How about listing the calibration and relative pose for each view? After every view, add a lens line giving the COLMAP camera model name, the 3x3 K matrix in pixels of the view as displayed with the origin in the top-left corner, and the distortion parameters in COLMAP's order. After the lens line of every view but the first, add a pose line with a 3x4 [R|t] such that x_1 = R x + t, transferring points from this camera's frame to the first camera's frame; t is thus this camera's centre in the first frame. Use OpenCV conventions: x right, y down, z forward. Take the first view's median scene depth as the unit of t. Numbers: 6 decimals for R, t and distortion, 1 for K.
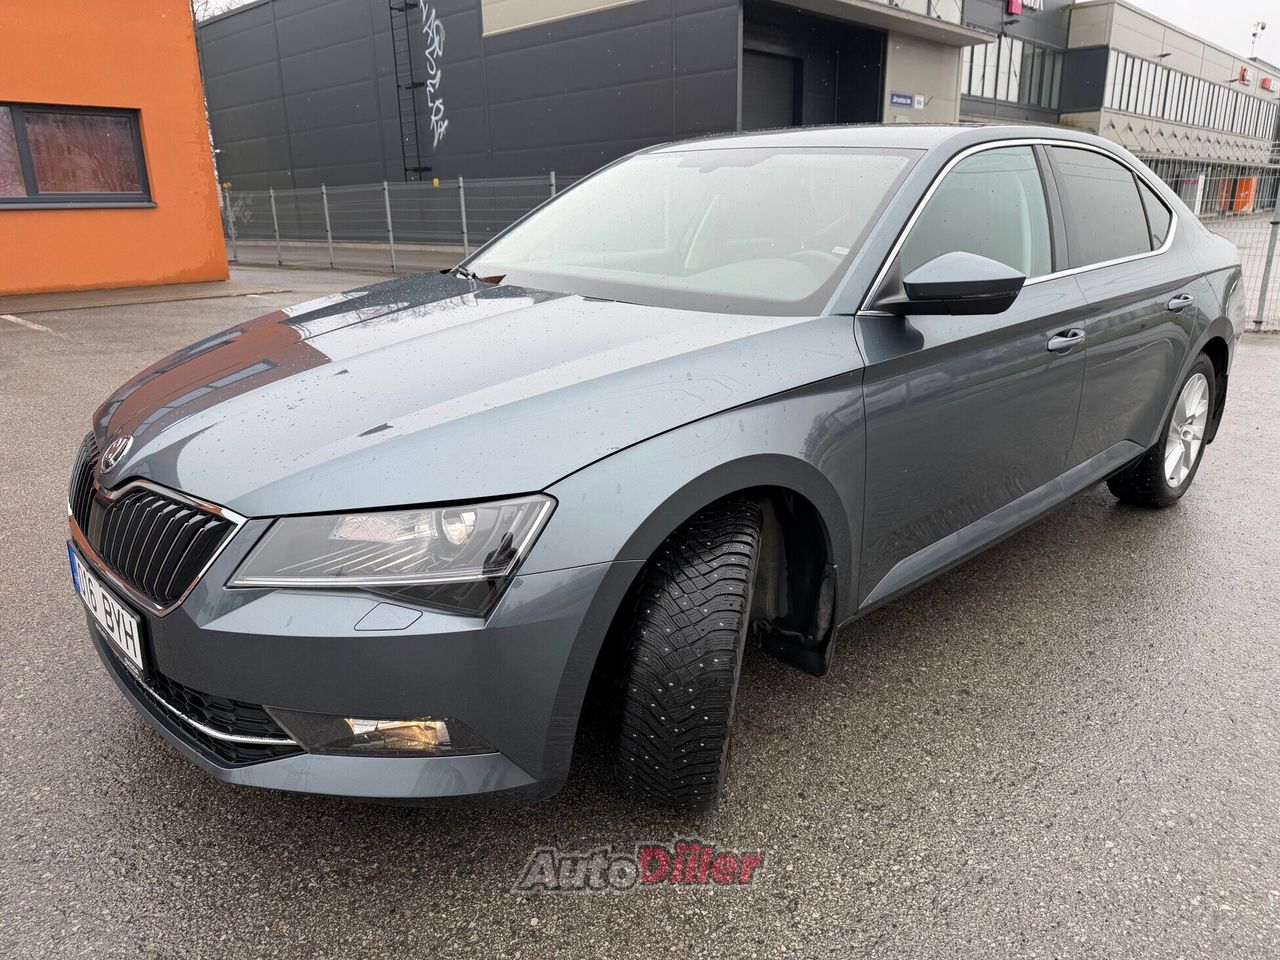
lens RADIAL K [[935.3, 0, 634.5], [0, 935.3, 485.4], [0, 0, 1]] dist [0.006433, -0.000394]
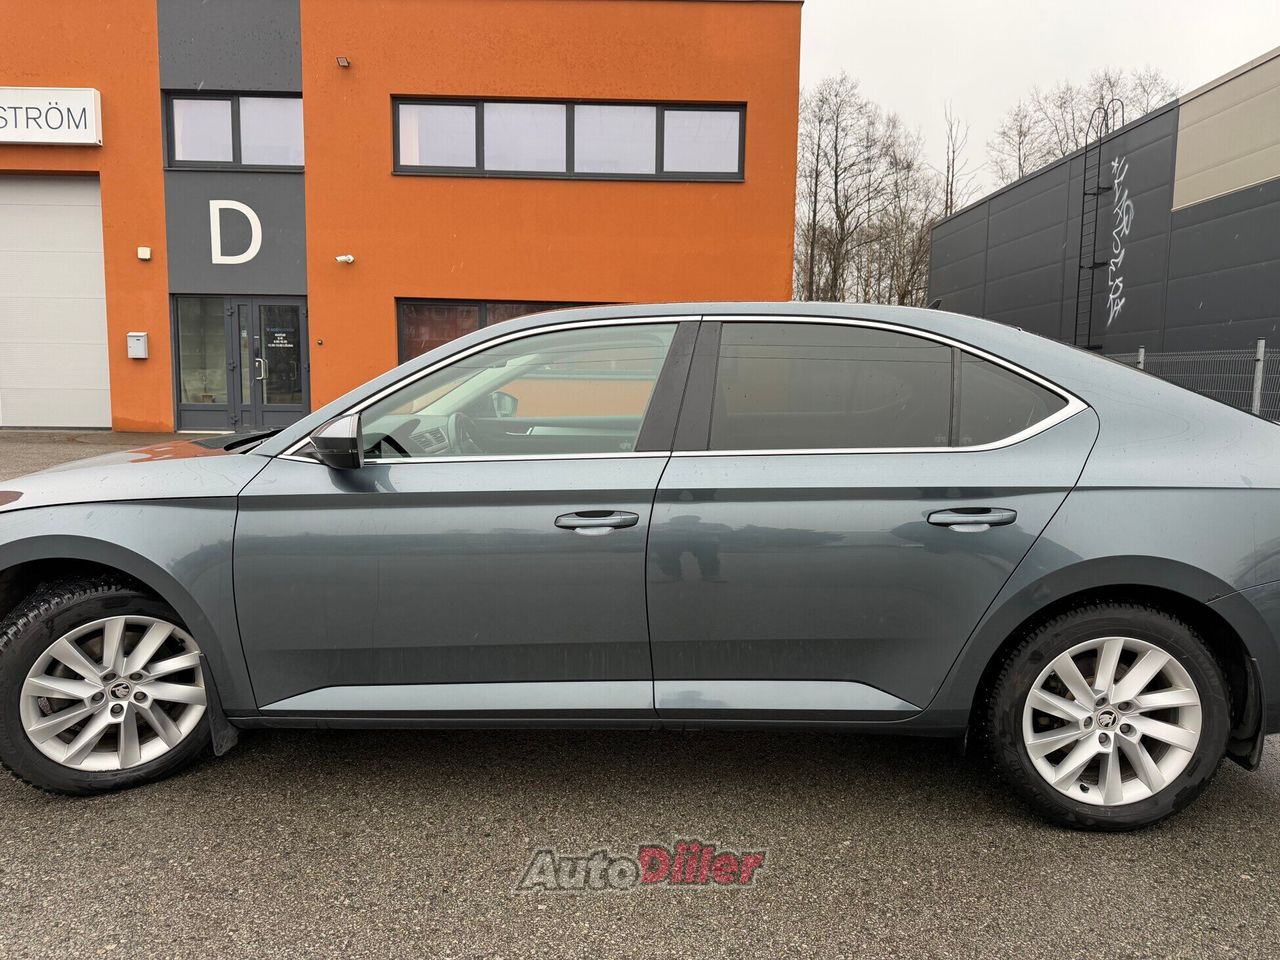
lens RADIAL K [[935.3, 0, 645.2], [0, 935.3, 470.1], [0, 0, 1]] dist [0.006433, -0.000394]
pose [[0.686106, 0.093023, -0.721530, 0.167748], [-0.232634, 0.967771, -0.096443, -0.018049], [0.689304, 0.234022, 0.685634, 0.058785]]
